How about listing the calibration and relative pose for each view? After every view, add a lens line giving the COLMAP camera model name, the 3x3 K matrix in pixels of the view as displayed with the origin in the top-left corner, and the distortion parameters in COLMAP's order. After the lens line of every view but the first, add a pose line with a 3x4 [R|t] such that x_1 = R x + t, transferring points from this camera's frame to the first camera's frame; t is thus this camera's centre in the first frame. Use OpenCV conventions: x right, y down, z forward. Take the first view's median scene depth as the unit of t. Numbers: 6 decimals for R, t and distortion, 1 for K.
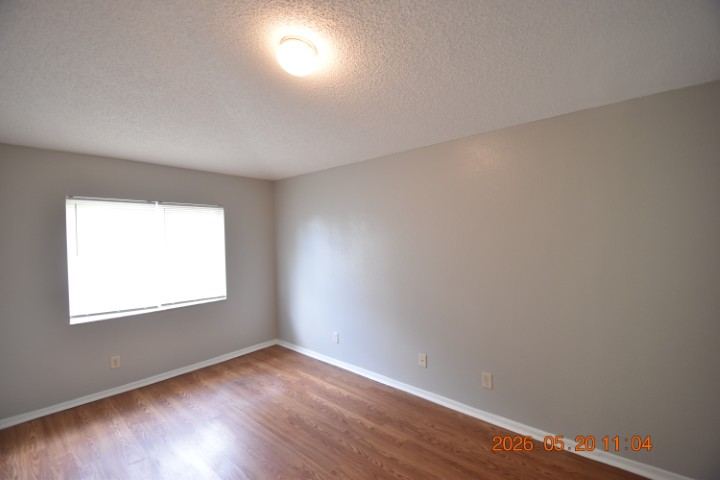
lens RADIAL K [[315.1, 0, 358.2], [0, 315.1, 242.9], [0, 0, 1]] dist [0.010412, -0.013104]
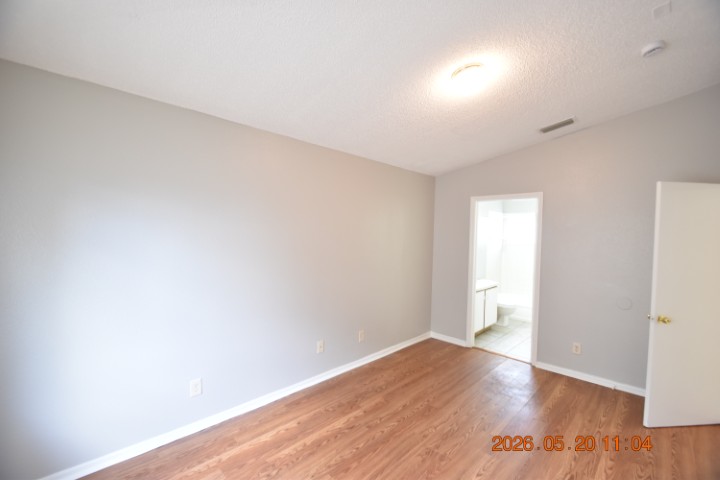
lens RADIAL K [[315.1, 0, 358.3], [0, 315.1, 240.2], [0, 0, 1]] dist [0.010412, -0.013104]
pose [[0.047250, -0.001729, 0.998882, -0.862607], [-0.008813, 0.999959, 0.002148, 0.006441], [-0.998844, -0.008905, 0.047233, 0.829064]]
